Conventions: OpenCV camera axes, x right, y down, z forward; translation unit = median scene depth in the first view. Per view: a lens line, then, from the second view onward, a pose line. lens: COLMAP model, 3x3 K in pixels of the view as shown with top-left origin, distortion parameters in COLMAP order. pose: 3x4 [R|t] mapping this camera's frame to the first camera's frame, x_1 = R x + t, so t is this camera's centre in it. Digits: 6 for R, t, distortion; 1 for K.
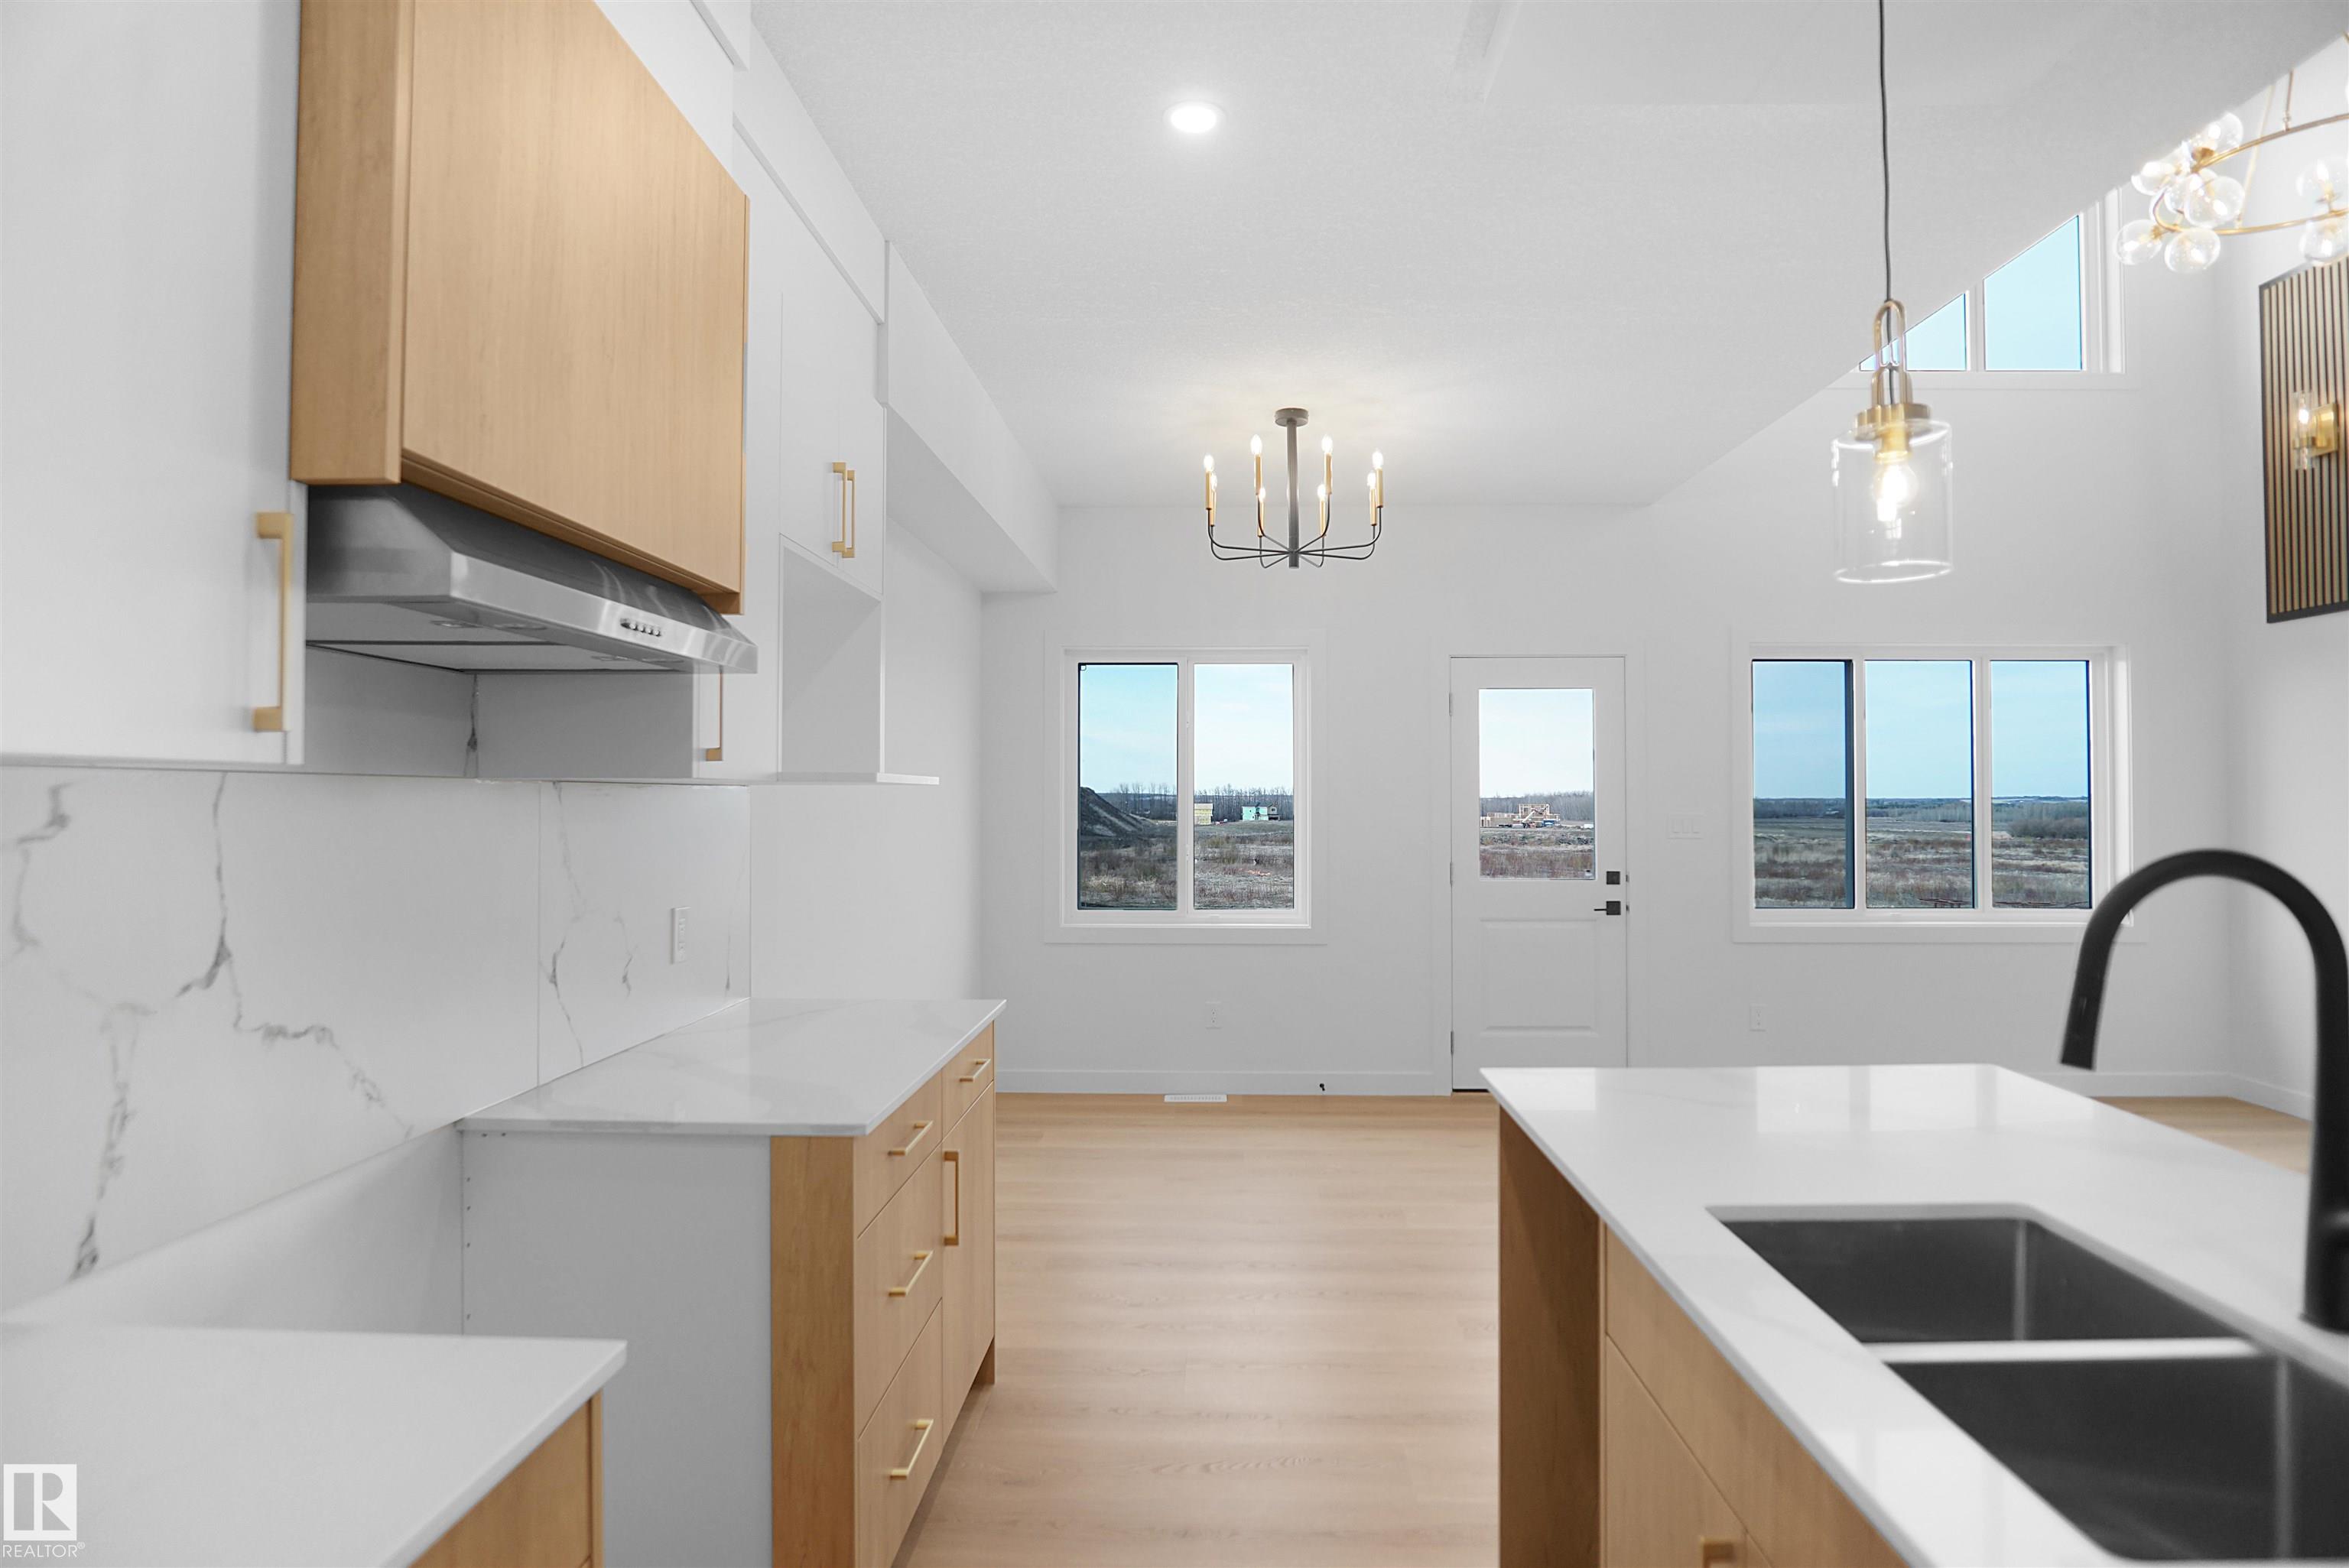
lens RADIAL K [[1257.4, 0, 1174.5], [0, 1257.4, 784.0], [0, 0, 1]] dist [-0.015933, 0.000678]
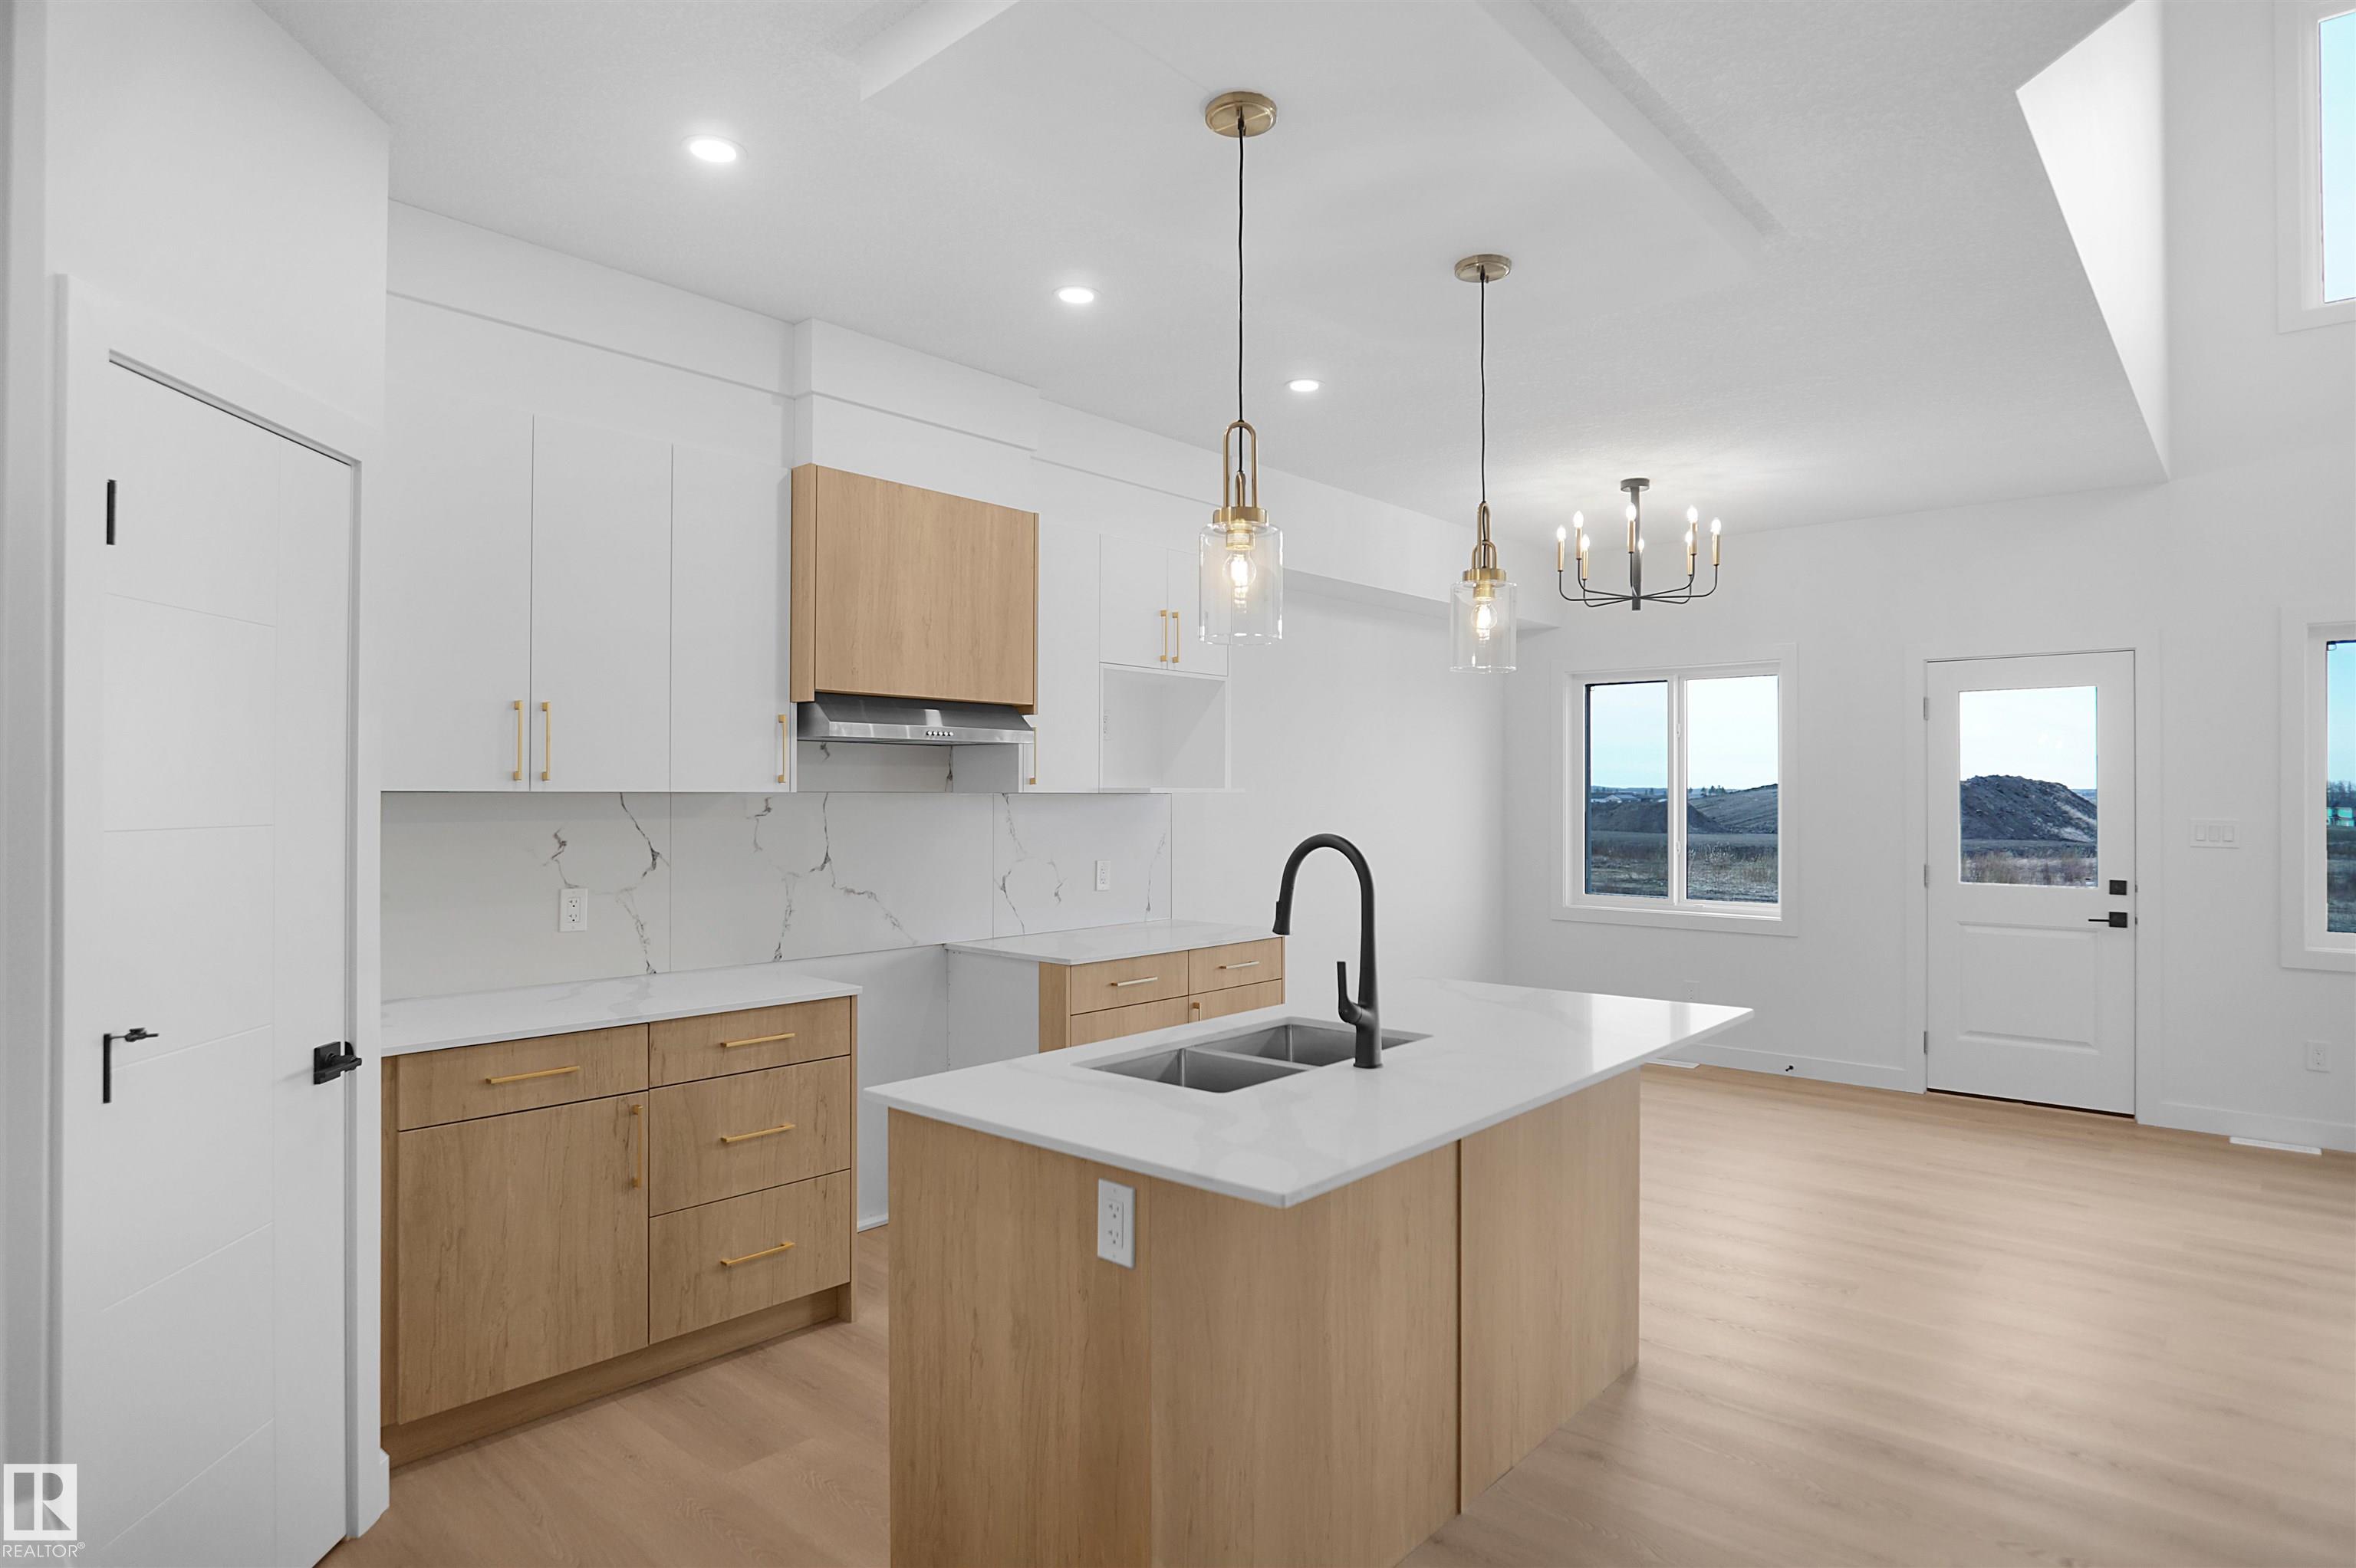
lens RADIAL K [[1289.6, 0, 1198.2], [0, 1289.6, 783.5], [0, 0, 1]] dist [-0.034844, 0.011607]
pose [[0.772873, -0.002530, -0.634556, 0.524610], [0.004644, 0.999988, 0.001669, -0.009472], [0.634544, -0.004237, 0.772875, -0.210195]]
